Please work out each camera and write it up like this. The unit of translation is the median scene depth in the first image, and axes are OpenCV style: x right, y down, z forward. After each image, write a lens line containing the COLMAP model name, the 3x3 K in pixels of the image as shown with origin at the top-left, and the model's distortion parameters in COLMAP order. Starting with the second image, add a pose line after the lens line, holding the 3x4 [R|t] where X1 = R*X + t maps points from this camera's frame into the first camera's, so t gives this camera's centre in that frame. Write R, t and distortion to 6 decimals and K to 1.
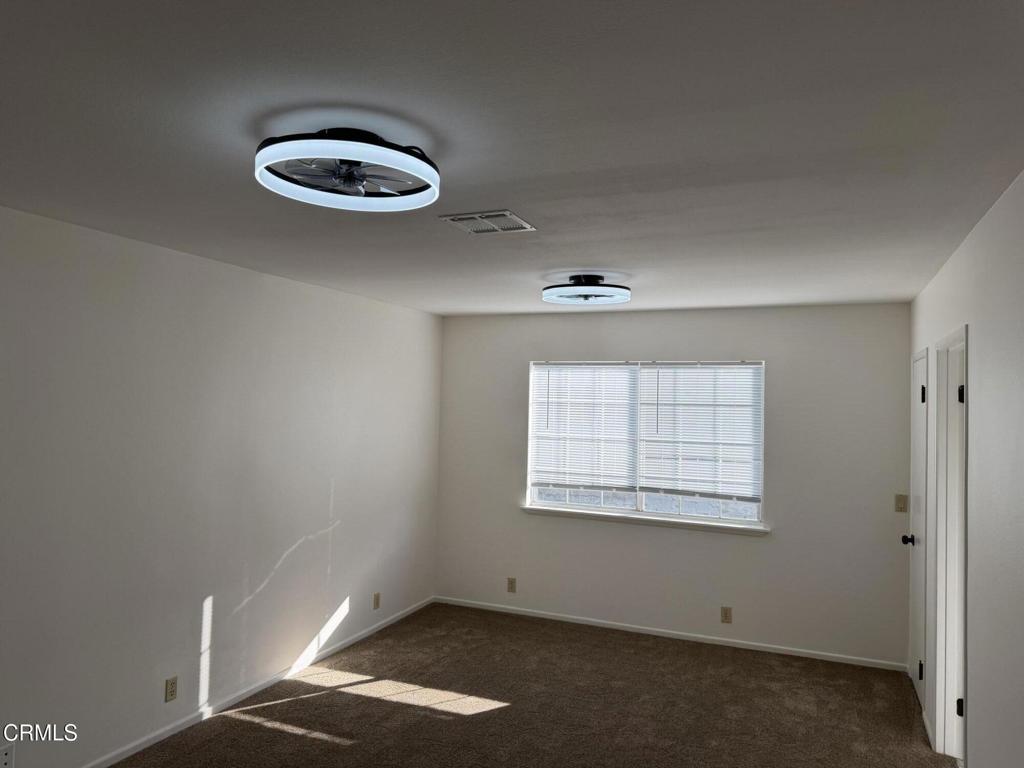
lens RADIAL K [[730.4, 0, 515.8], [0, 730.4, 382.0], [0, 0, 1]] dist [0.042258, -0.052042]
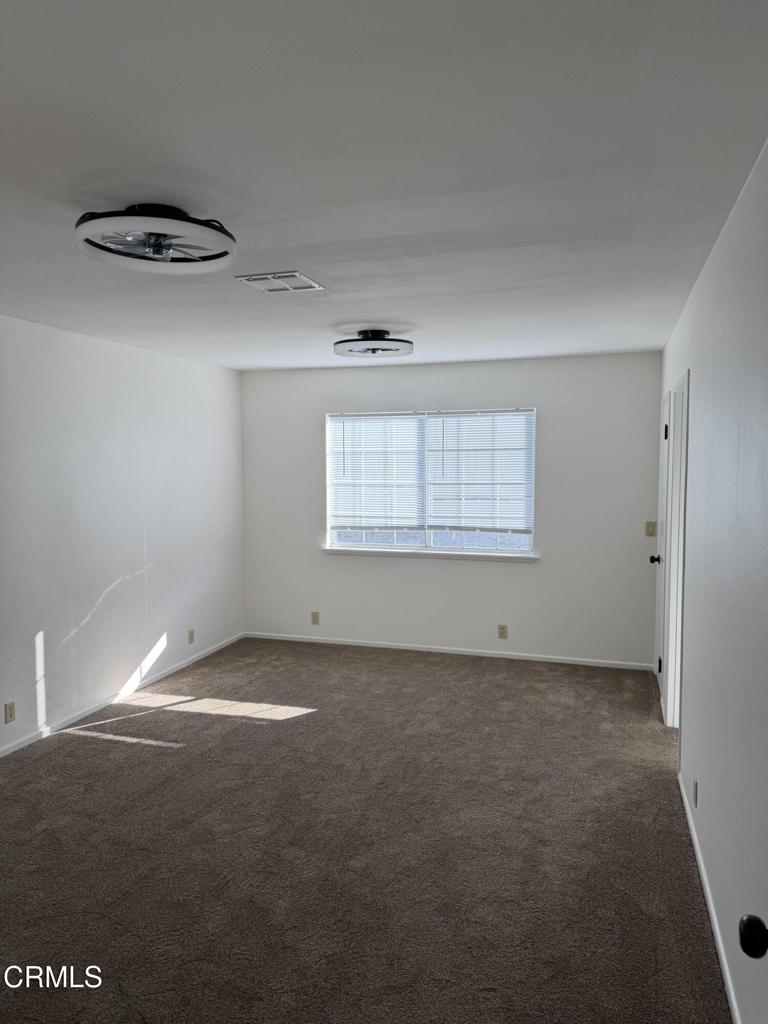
lens RADIAL K [[730.4, 0, 376.0], [0, 730.4, 519.2], [0, 0, 1]] dist [0.042258, -0.052042]
pose [[0.996418, -0.033147, 0.077793, 0.006405], [0.024721, 0.993964, 0.106882, 0.016846], [-0.080866, -0.104576, 0.991224, -0.111418]]
